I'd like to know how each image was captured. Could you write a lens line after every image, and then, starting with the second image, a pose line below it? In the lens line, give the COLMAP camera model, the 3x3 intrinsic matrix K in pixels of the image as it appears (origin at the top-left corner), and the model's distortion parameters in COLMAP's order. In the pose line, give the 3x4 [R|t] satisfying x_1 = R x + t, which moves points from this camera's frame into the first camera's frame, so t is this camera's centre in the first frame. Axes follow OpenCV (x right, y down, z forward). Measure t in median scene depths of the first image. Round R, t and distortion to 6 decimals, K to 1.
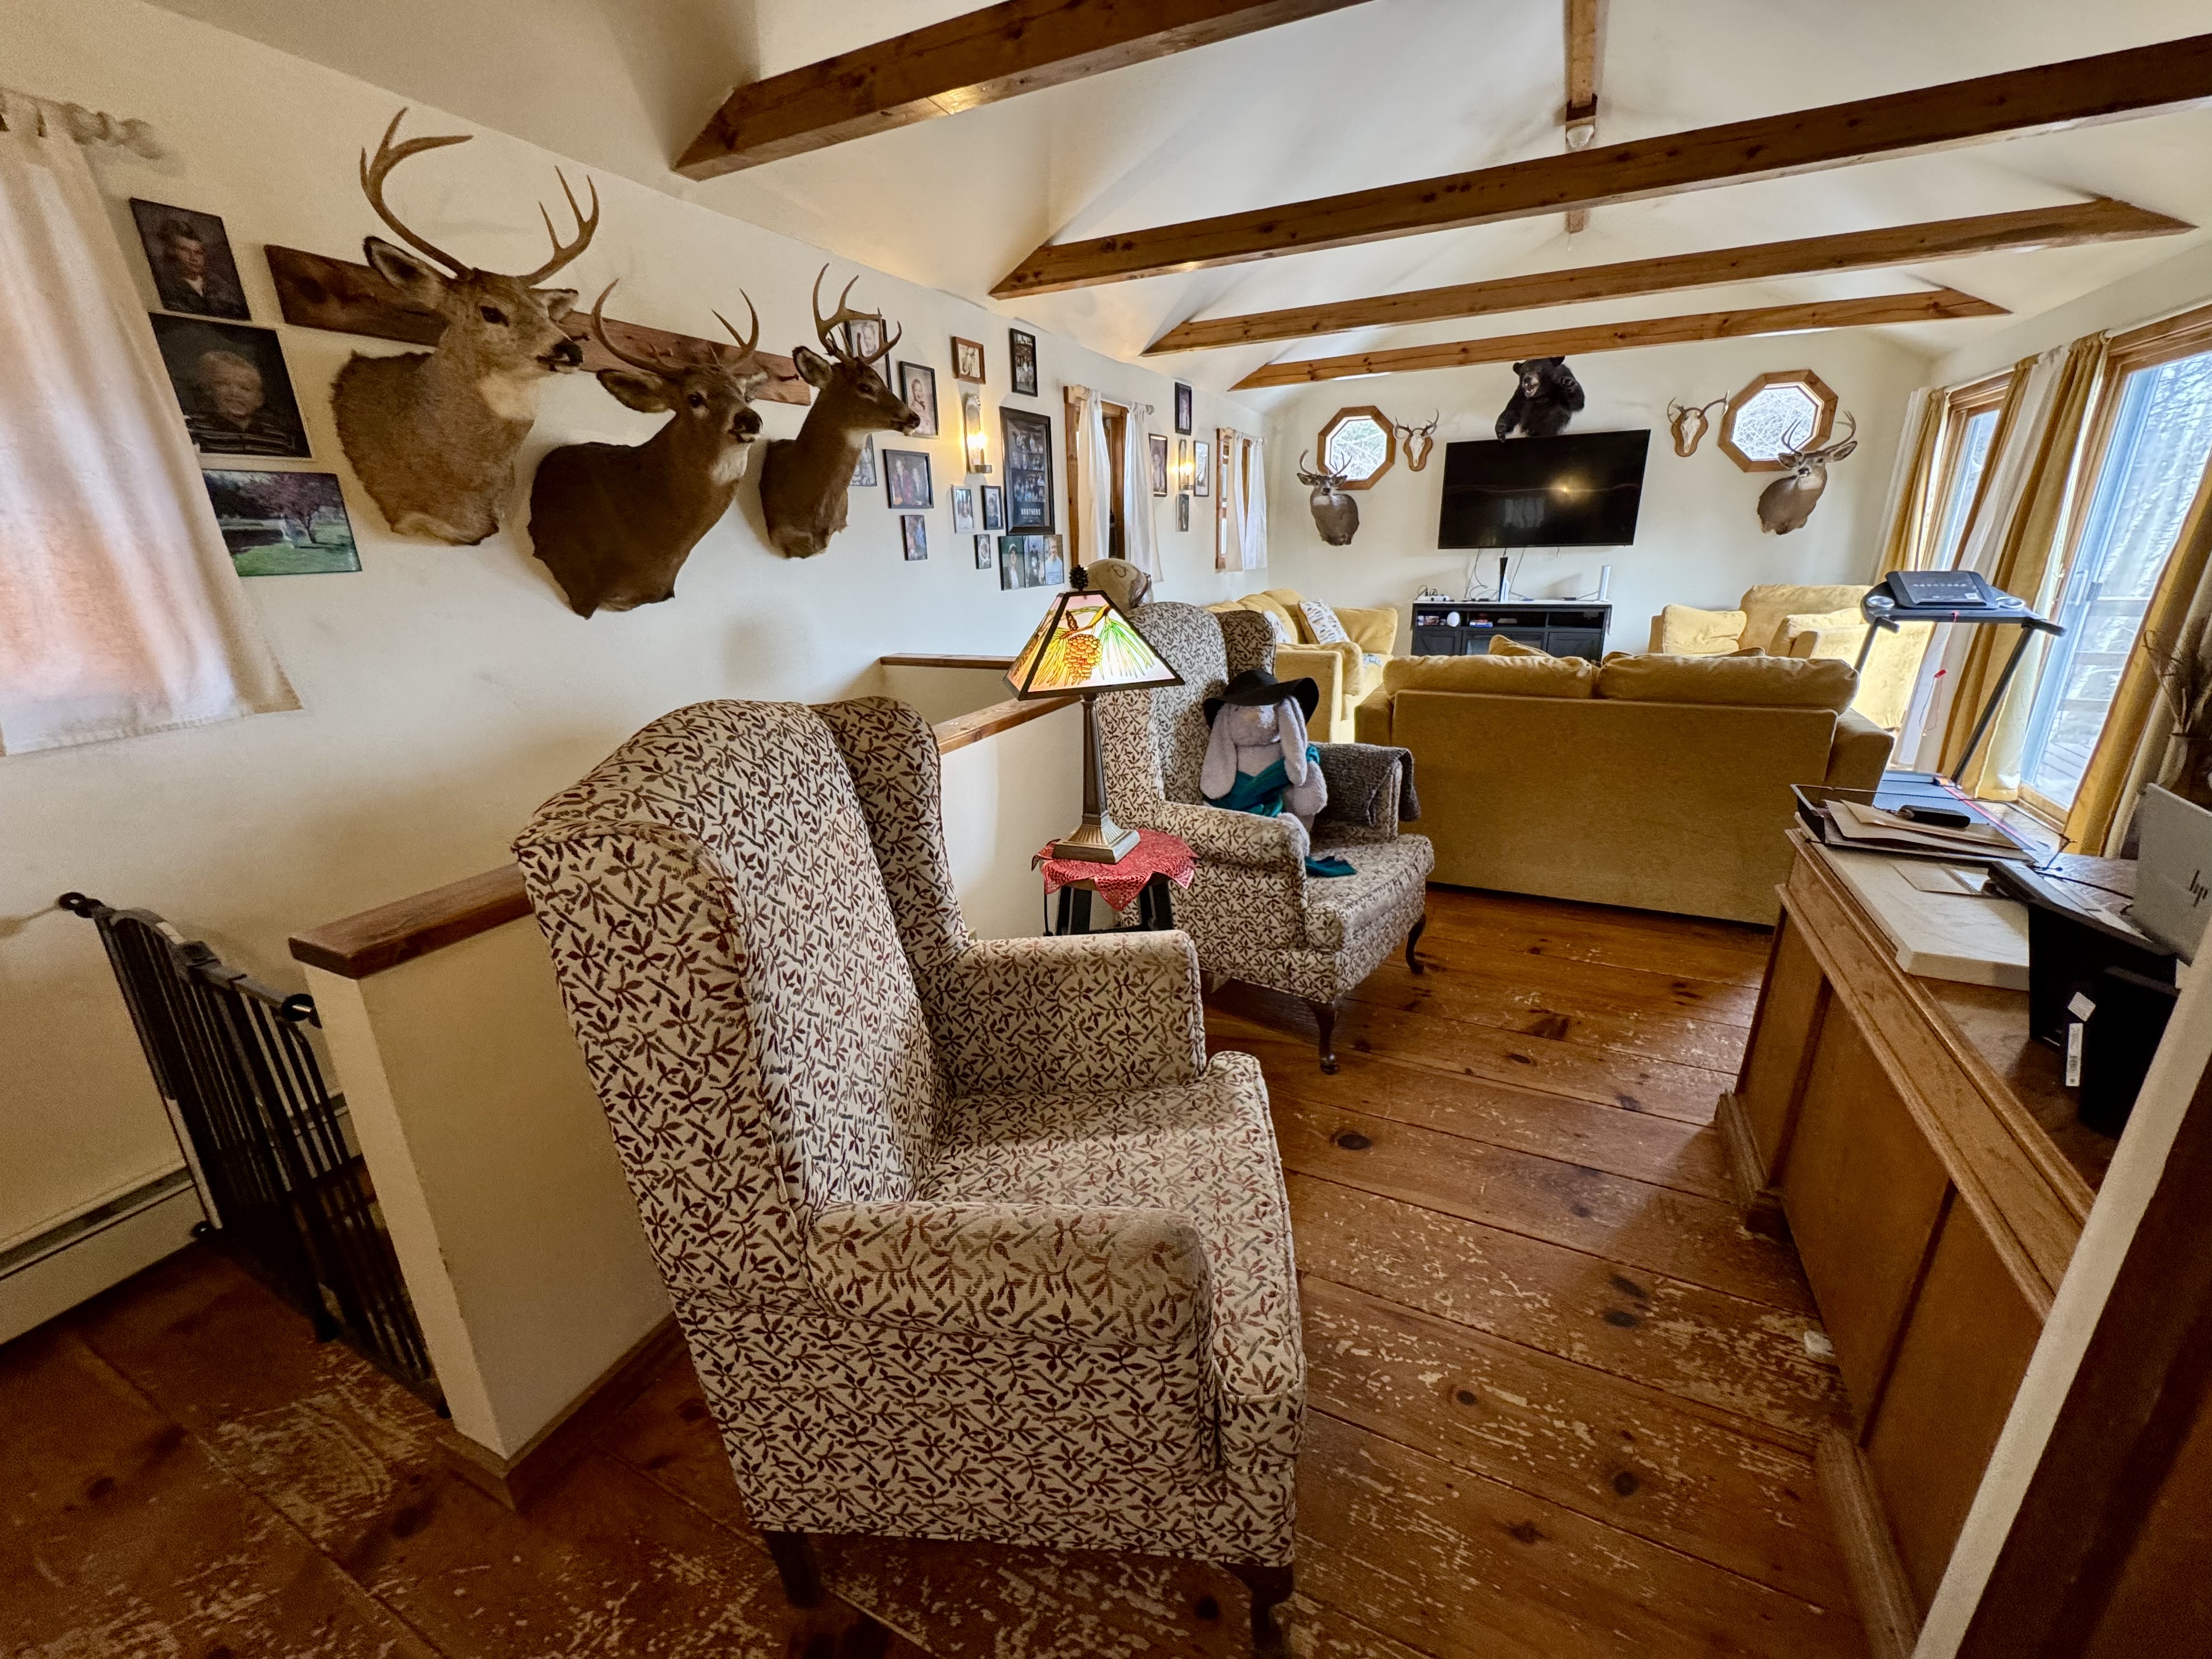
lens RADIAL K [[877.6, 0, 1105.7], [0, 877.6, 836.8], [0, 0, 1]] dist [-0.005620, 0.001298]
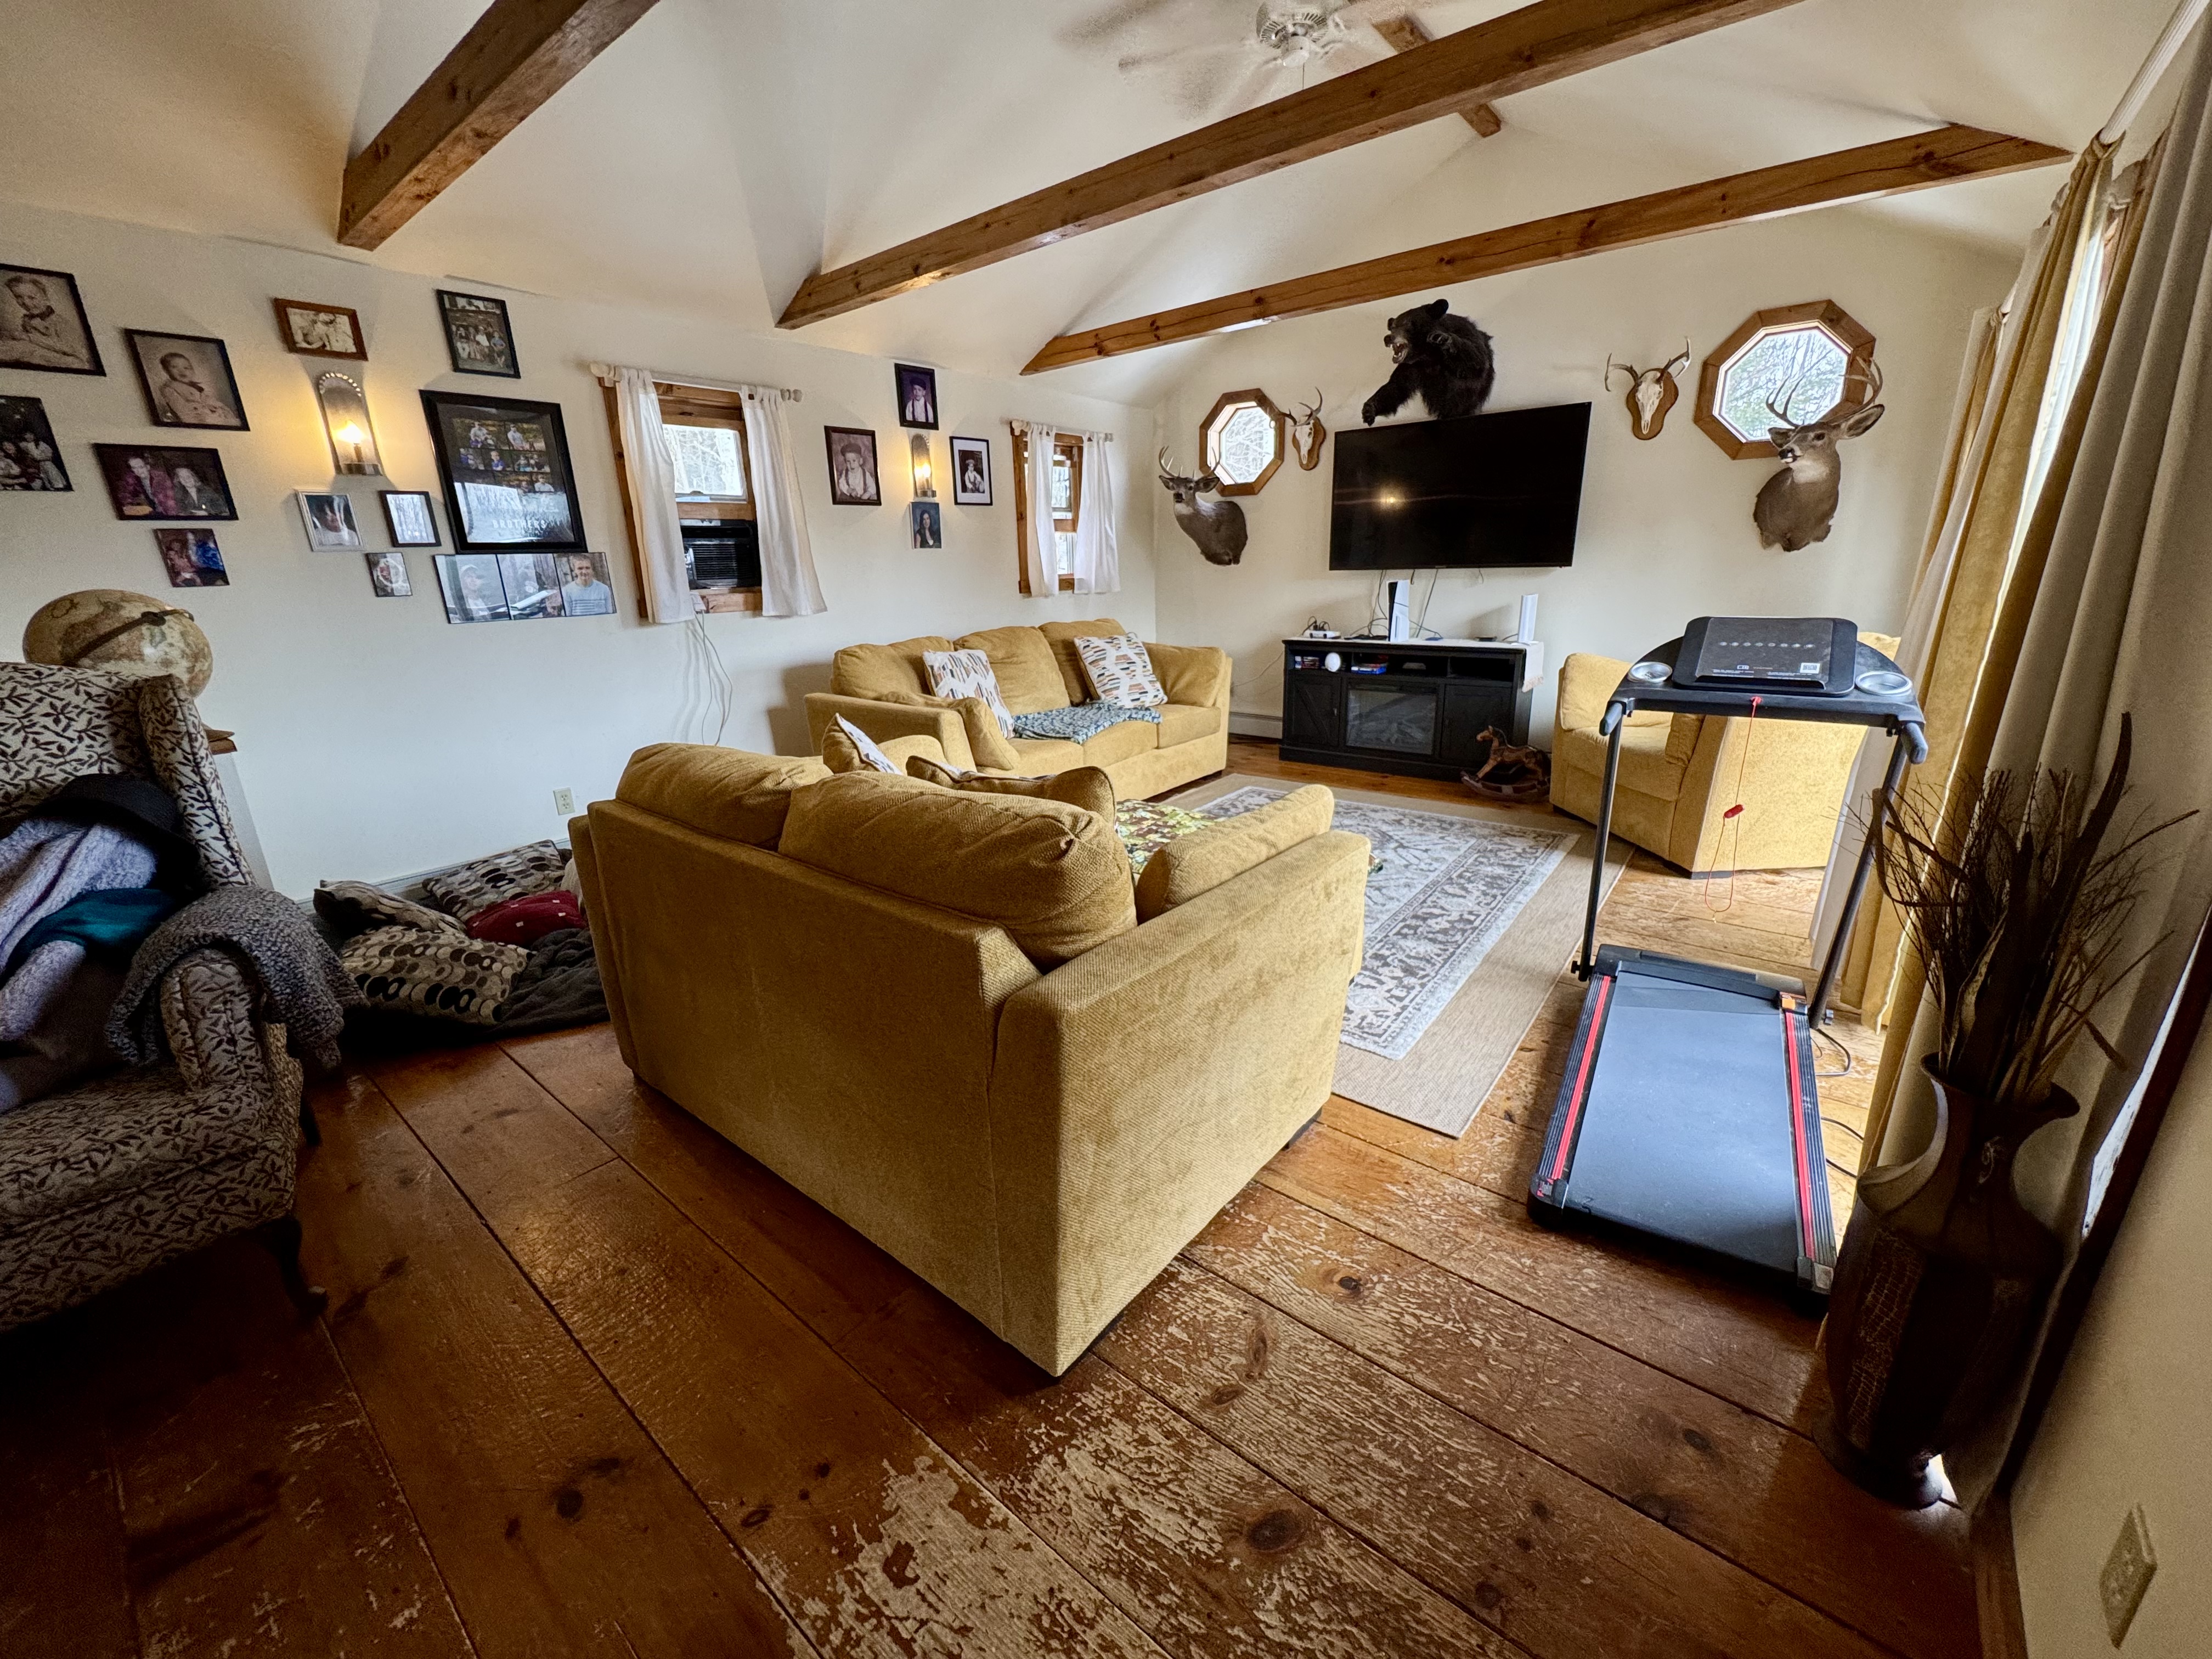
lens RADIAL K [[877.6, 0, 1114.9], [0, 877.6, 835.0], [0, 0, 1]] dist [-0.005620, 0.001298]
pose [[0.972935, 0.070753, -0.219979, 0.449196], [-0.074874, 0.997138, -0.010440, -0.087981], [0.218611, 0.026628, 0.975449, 0.253642]]
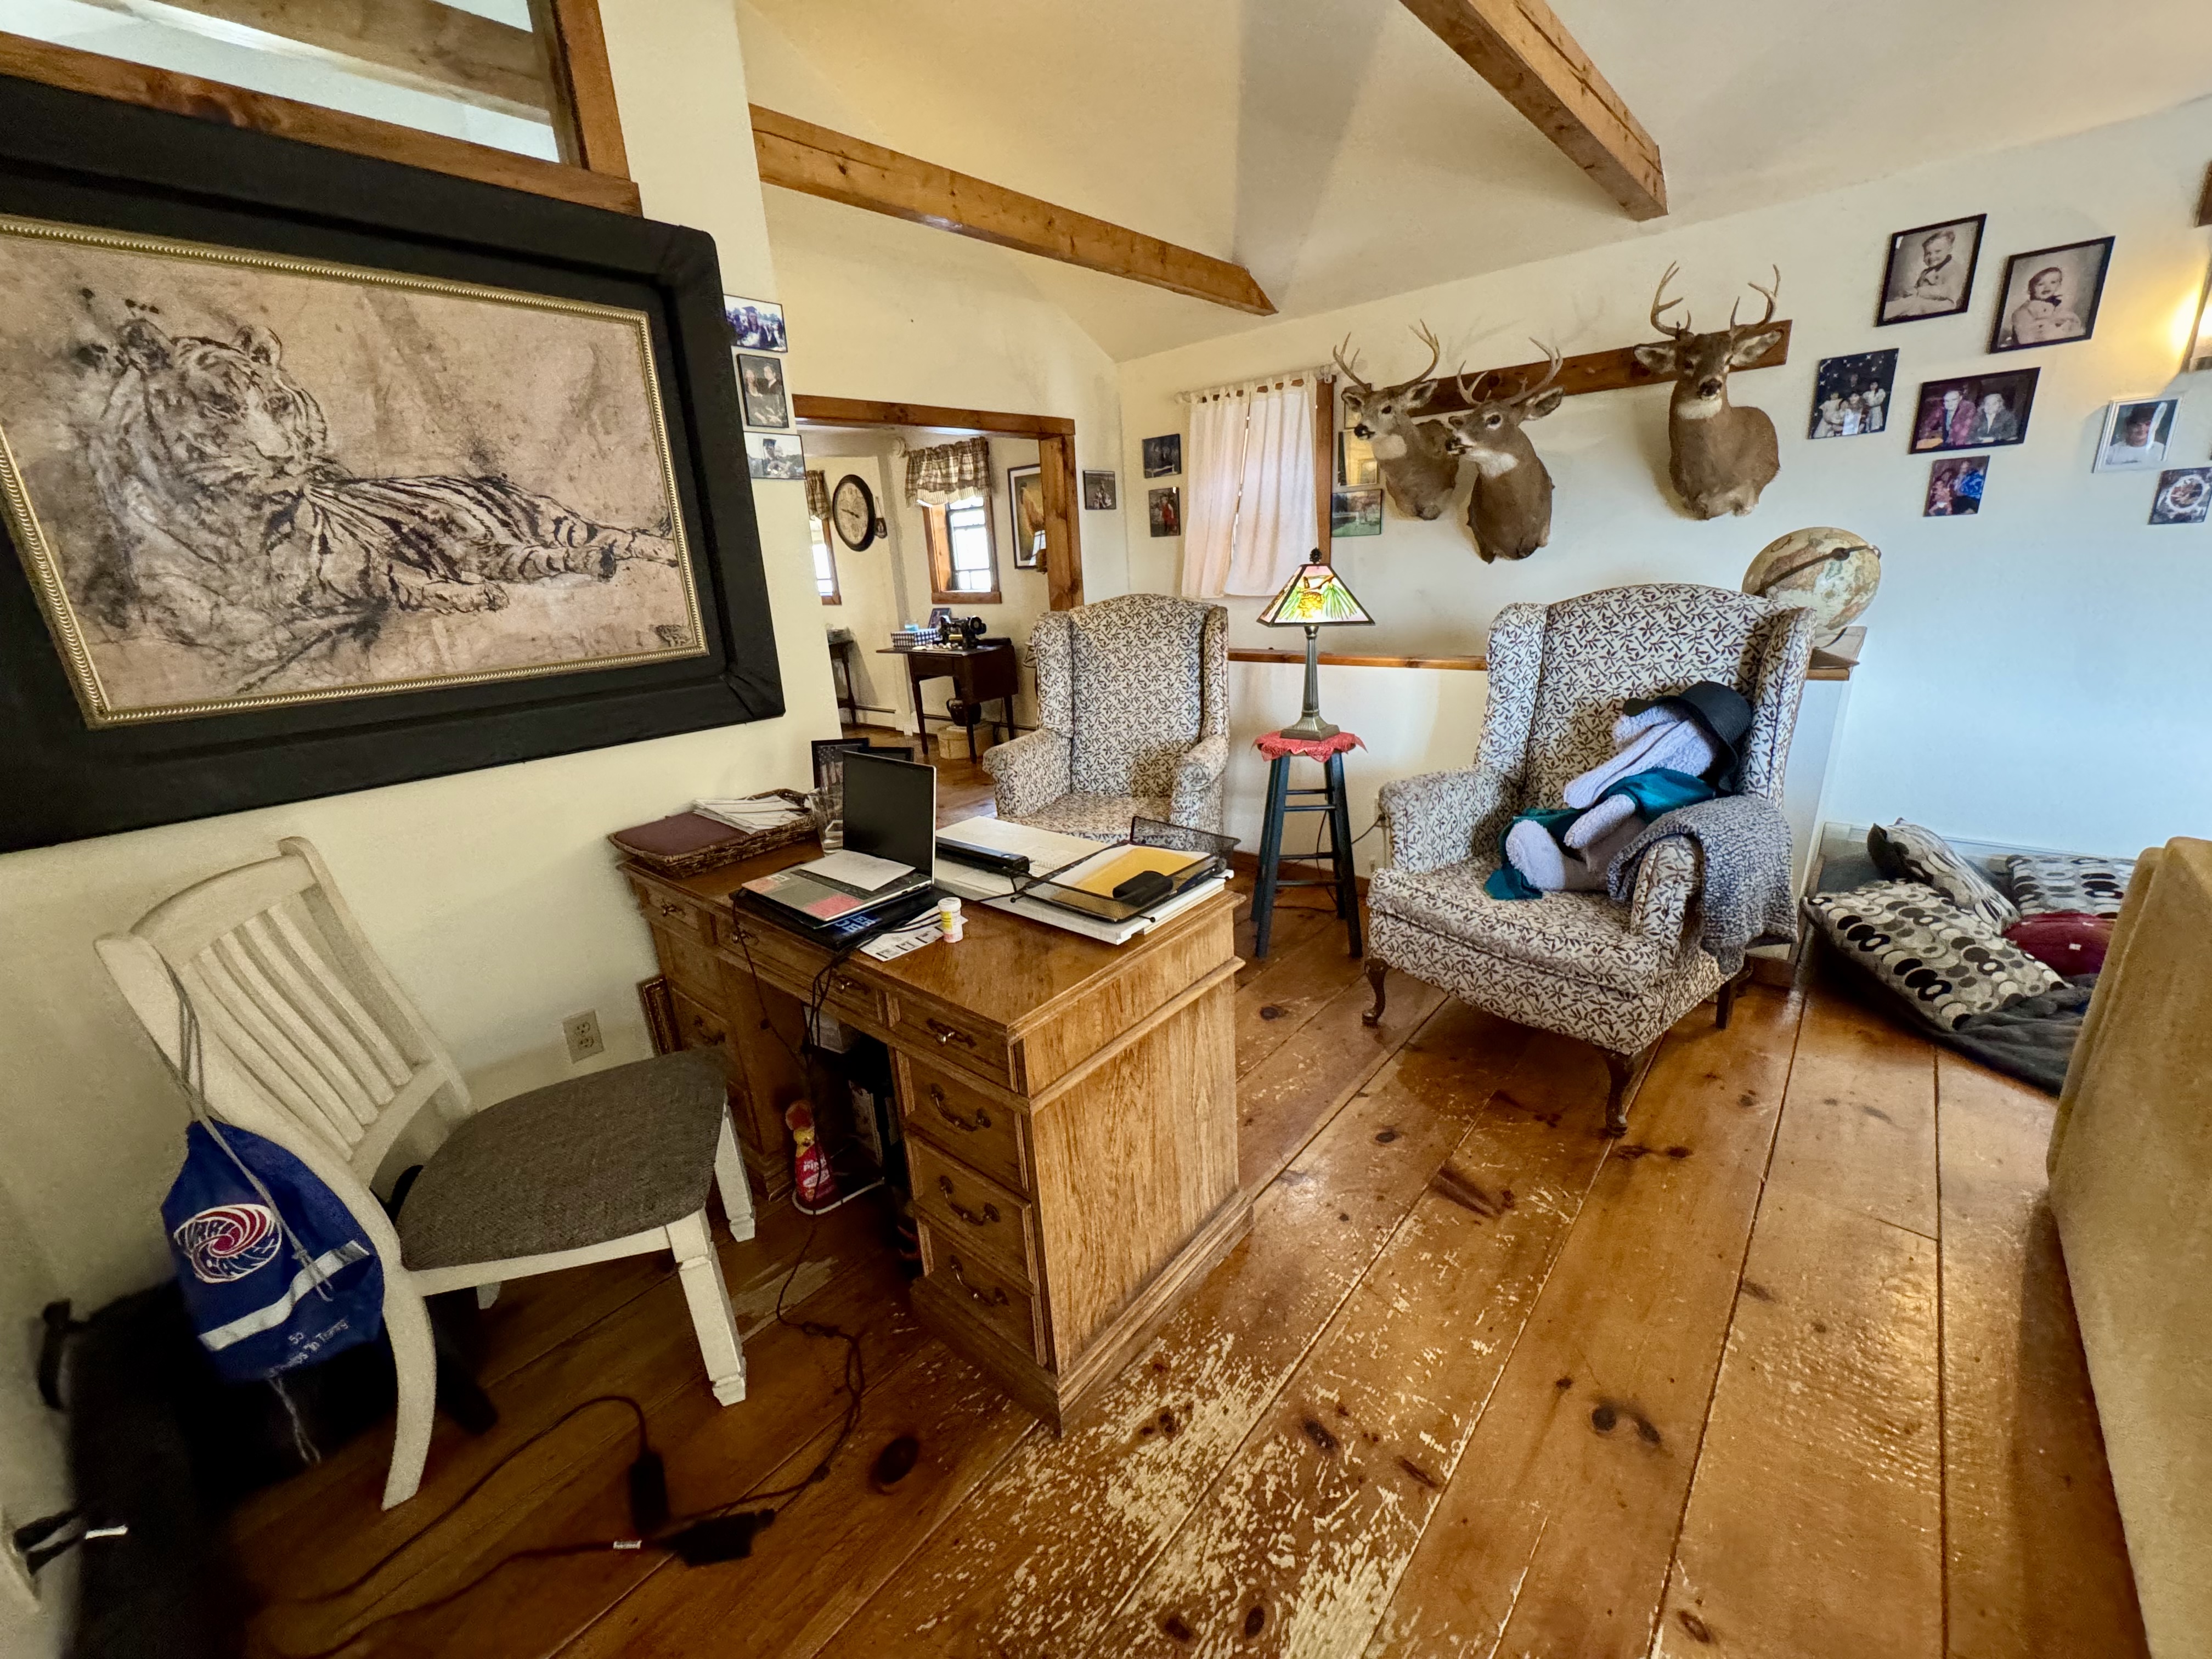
lens RADIAL K [[877.6, 0, 1103.9], [0, 877.6, 842.4], [0, 0, 1]] dist [-0.005620, 0.001298]
pose [[-0.270167, 0.343930, -0.899290, 0.474103], [-0.248351, 0.877522, 0.410216, -0.111631], [0.930232, 0.334166, -0.151662, 0.298281]]
